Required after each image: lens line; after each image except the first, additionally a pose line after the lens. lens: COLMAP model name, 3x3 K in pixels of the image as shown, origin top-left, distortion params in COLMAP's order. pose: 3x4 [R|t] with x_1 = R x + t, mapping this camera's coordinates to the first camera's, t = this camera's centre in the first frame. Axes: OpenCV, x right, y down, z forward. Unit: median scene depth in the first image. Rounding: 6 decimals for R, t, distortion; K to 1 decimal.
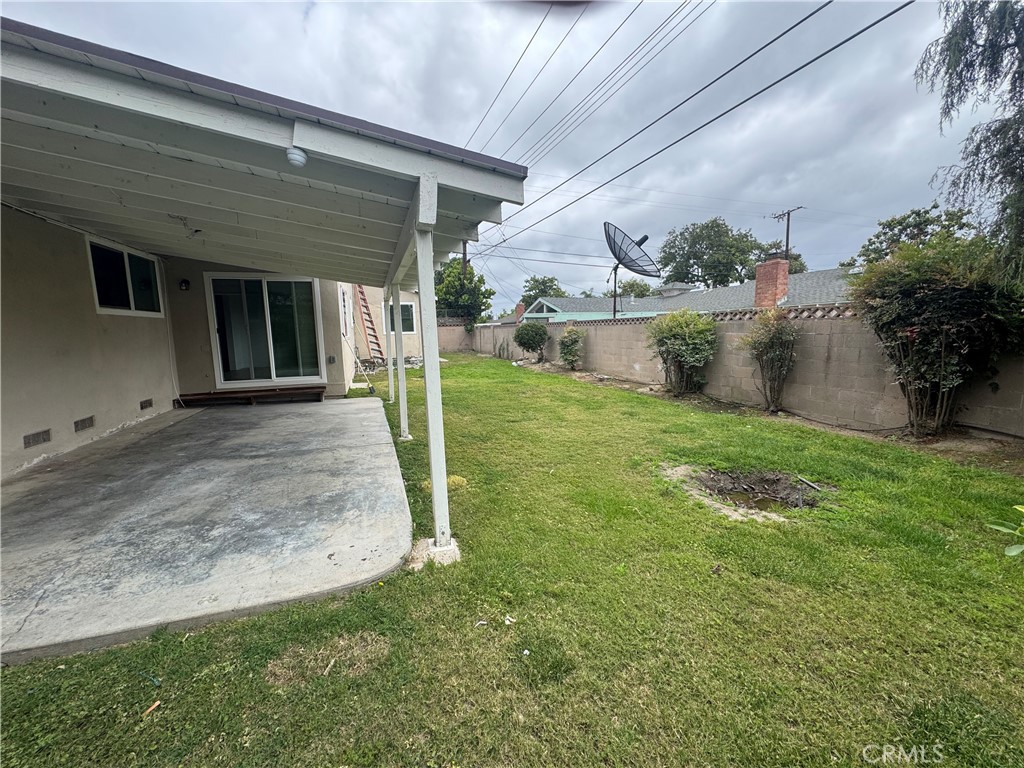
lens RADIAL K [[409.2, 0, 512.8], [0, 409.2, 387.4], [0, 0, 1]] dist [-0.003088, -0.000266]
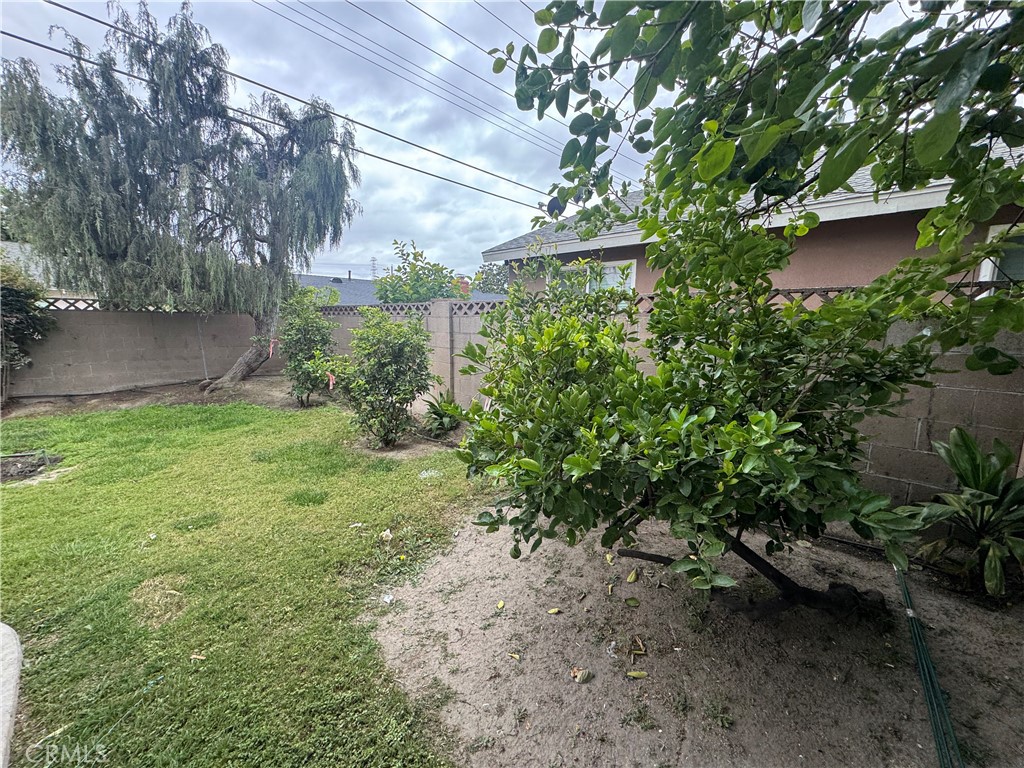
lens RADIAL K [[409.2, 0, 512.2], [0, 409.2, 383.9], [0, 0, 1]] dist [-0.003088, -0.000266]
pose [[-0.475106, -0.118431, 0.871922, -1.113833], [0.110610, 0.975003, 0.192703, -0.029976], [-0.872949, 0.187997, -0.450130, 0.316414]]
